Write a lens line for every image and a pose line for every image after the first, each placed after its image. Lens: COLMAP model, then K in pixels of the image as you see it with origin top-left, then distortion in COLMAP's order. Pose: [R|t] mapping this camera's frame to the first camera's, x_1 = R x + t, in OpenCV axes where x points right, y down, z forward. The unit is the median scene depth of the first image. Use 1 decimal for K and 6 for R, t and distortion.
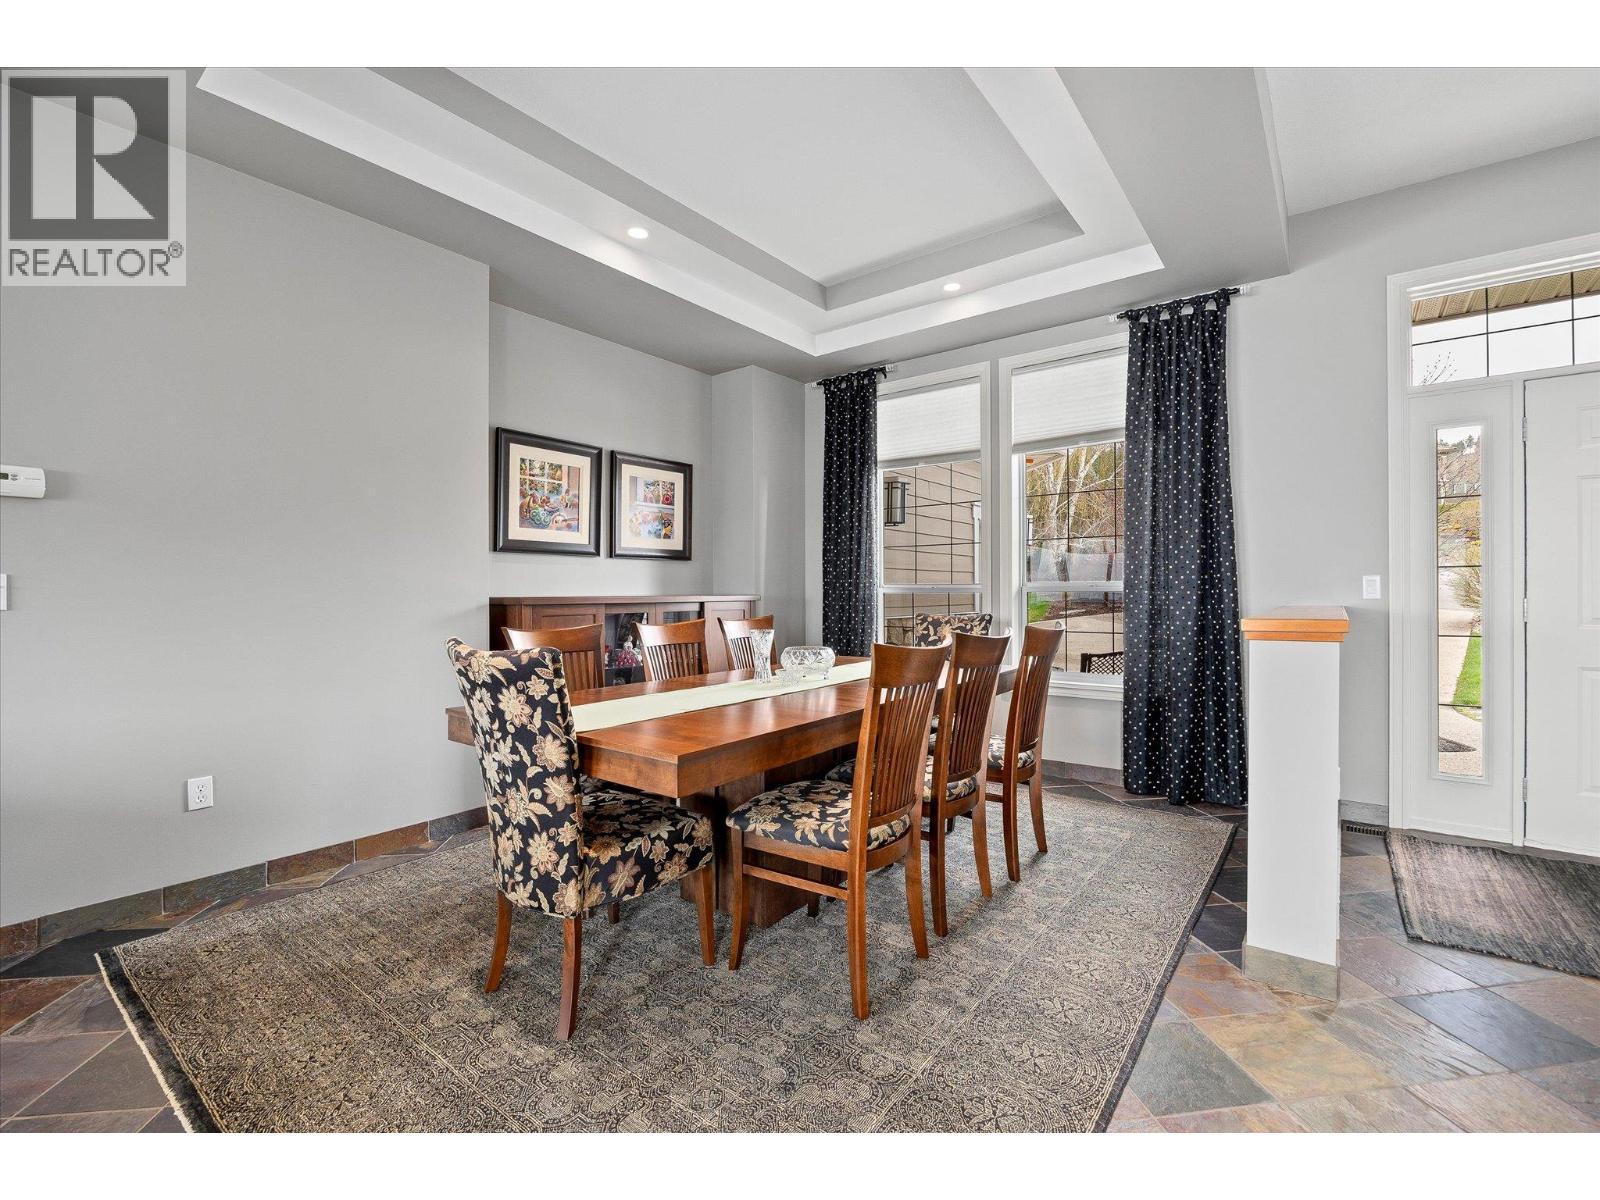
lens RADIAL K [[703.6, 0, 806.2], [0, 703.6, 597.2], [0, 0, 1]] dist [-0.019704, 0.000139]
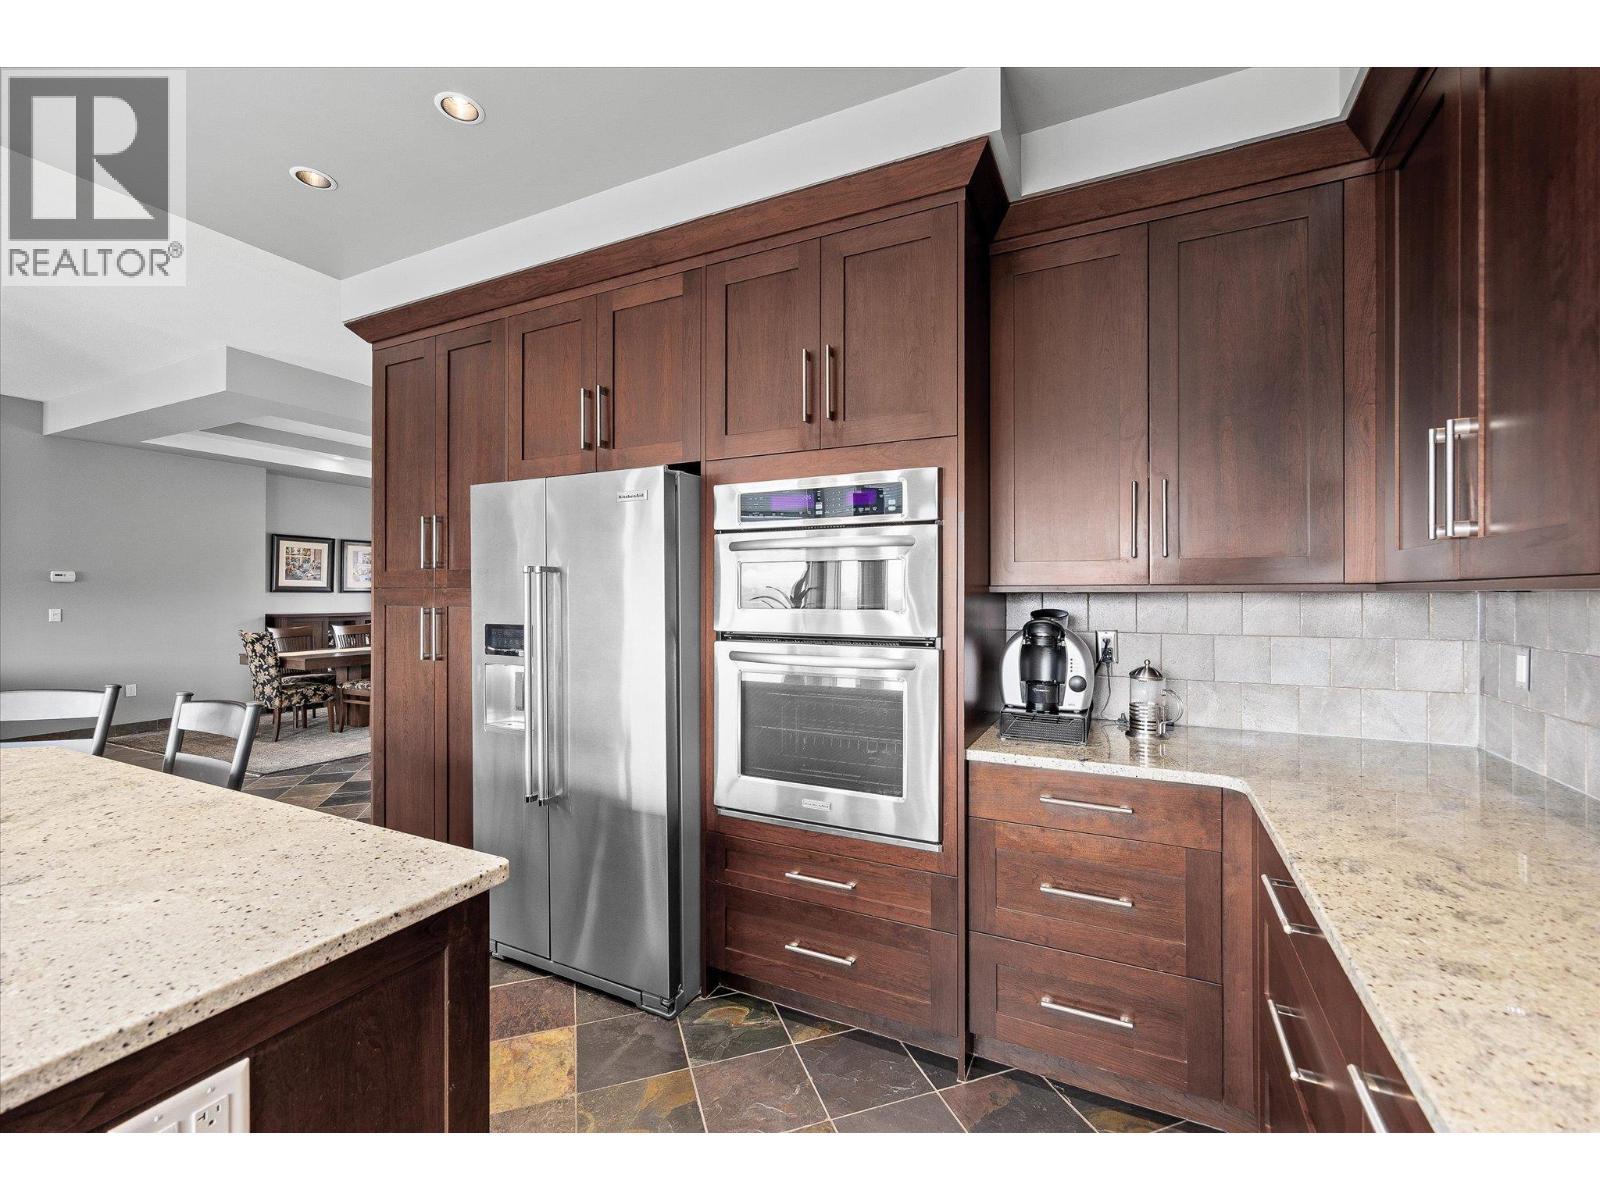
lens RADIAL K [[674.7, 0, 810.7], [0, 674.7, 592.9], [0, 0, 1]] dist [-0.000303, -0.000296]
pose [[0.978671, 0.006758, 0.205324, 0.774007], [-0.004516, 0.999925, -0.011390, -0.048021], [-0.205386, 0.010220, 0.978628, -1.401949]]
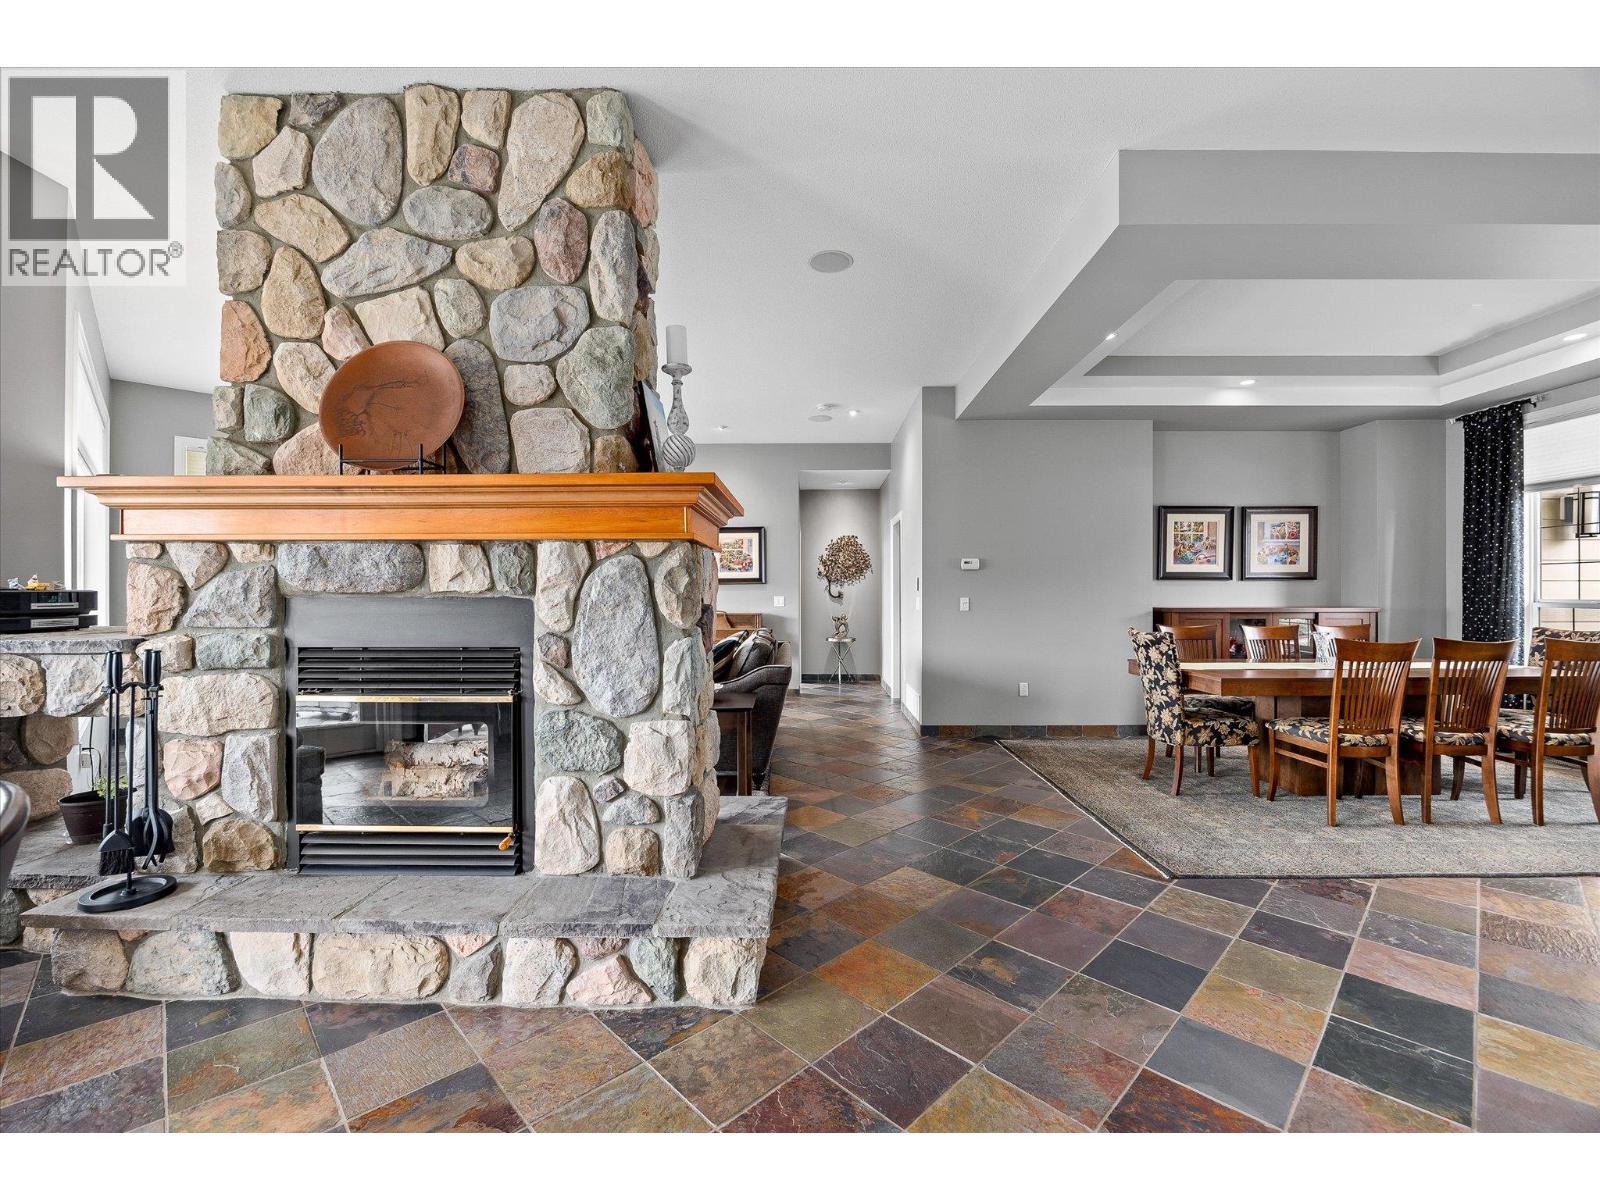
lens RADIAL K [[674.7, 0, 807.7], [0, 674.7, 594.1], [0, 0, 1]] dist [-0.000303, -0.000296]
pose [[0.605229, 0.002441, -0.796048, 0.349683], [-0.007926, 0.999964, -0.002961, -0.020342], [0.796012, 0.008102, 0.605227, -0.673003]]
